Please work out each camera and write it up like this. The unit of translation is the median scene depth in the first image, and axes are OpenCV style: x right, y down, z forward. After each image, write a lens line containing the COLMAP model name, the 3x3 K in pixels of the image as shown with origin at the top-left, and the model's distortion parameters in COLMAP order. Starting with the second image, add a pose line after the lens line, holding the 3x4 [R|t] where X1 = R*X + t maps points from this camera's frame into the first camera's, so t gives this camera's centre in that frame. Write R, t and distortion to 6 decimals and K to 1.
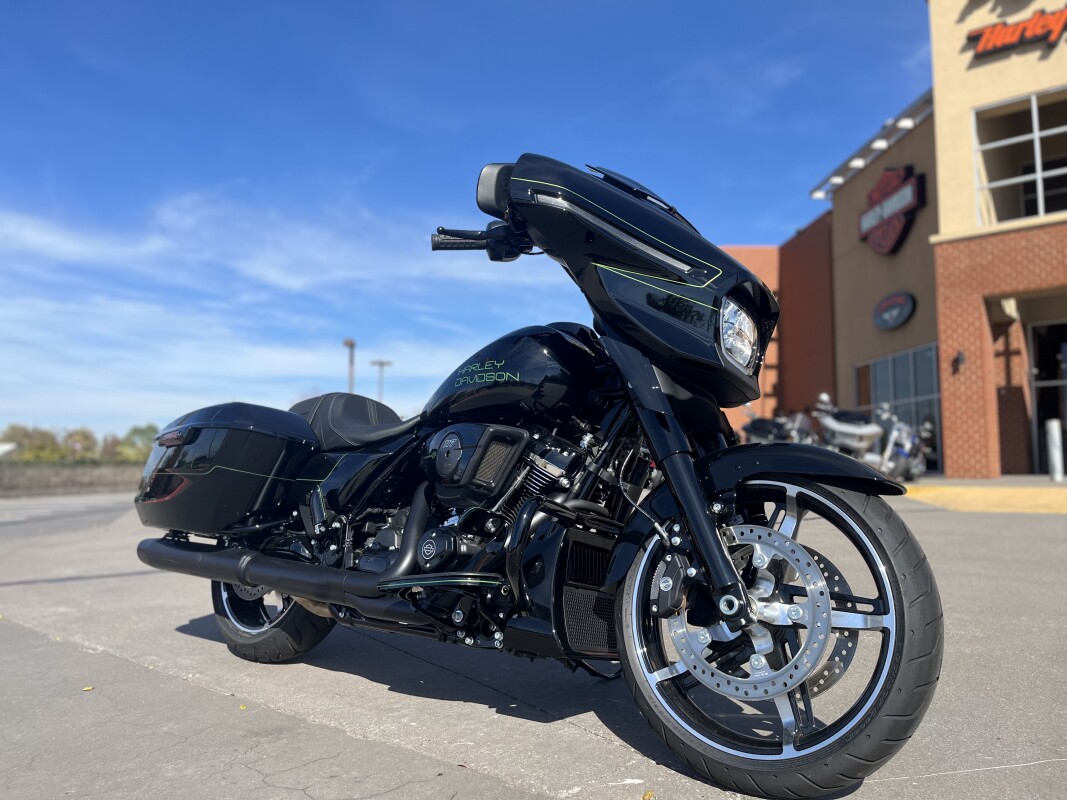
lens RADIAL K [[795.9, 0, 533.5], [0, 795.9, 400.0], [0, 0, 1]] dist [0.005962, 0.001243]
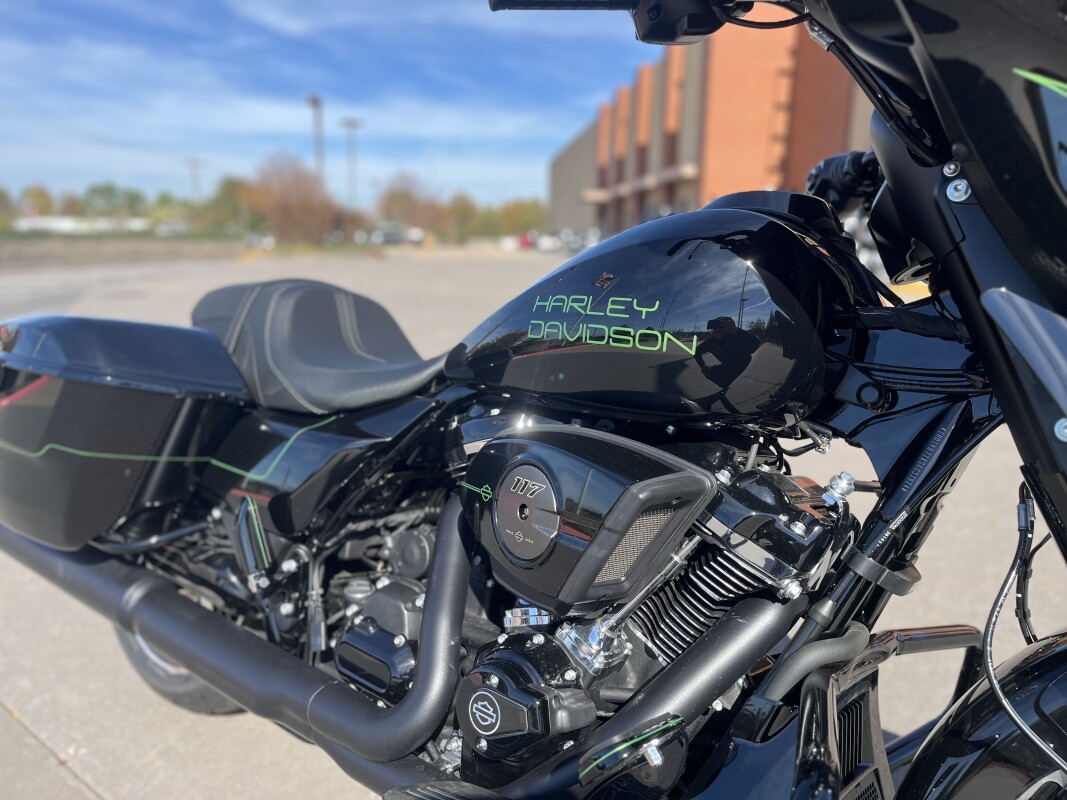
lens RADIAL K [[809.0, 0, 533.5], [0, 809.0, 400.0], [0, 0, 1]] dist [0.008507, -0.074679]
pose [[0.999599, 0.012598, 0.025369, -0.100238], [-0.019354, 0.957729, 0.287020, -0.105160], [-0.020681, -0.287396, 0.957589, 0.511002]]
